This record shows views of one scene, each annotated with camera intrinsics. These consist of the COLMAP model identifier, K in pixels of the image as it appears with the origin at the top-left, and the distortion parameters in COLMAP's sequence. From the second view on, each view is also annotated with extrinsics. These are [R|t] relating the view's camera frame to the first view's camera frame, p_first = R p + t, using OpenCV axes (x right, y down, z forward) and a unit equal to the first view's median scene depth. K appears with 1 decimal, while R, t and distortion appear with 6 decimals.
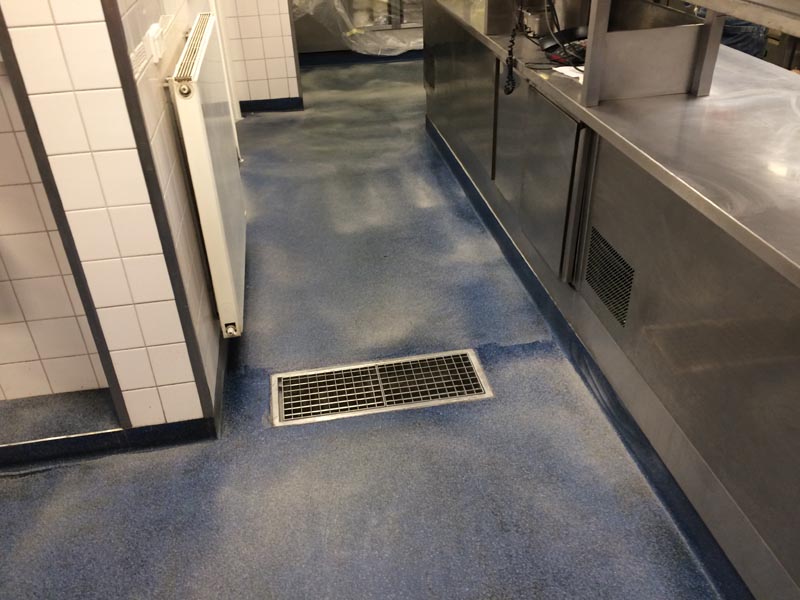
lens RADIAL K [[686.6, 0, 397.1], [0, 686.6, 300.6], [0, 0, 1]] dist [0.083235, -0.104928]
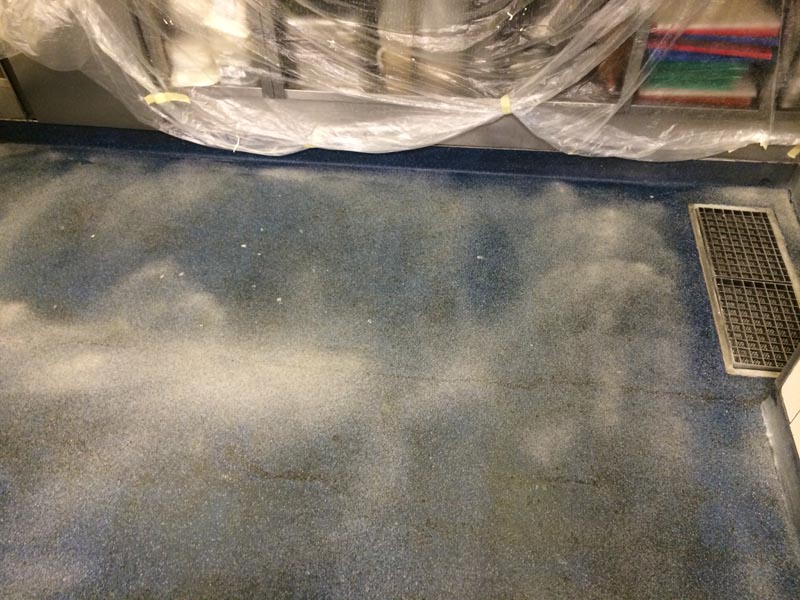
lens RADIAL K [[686.6, 0, 396.7], [0, 686.6, 295.2], [0, 0, 1]] dist [0.083235, -0.104928]
pose [[0.957028, 0.218510, -0.190661, 0.423220], [-0.161419, 0.947581, 0.275744, -1.058236], [0.240920, -0.233118, 0.942132, 1.633633]]
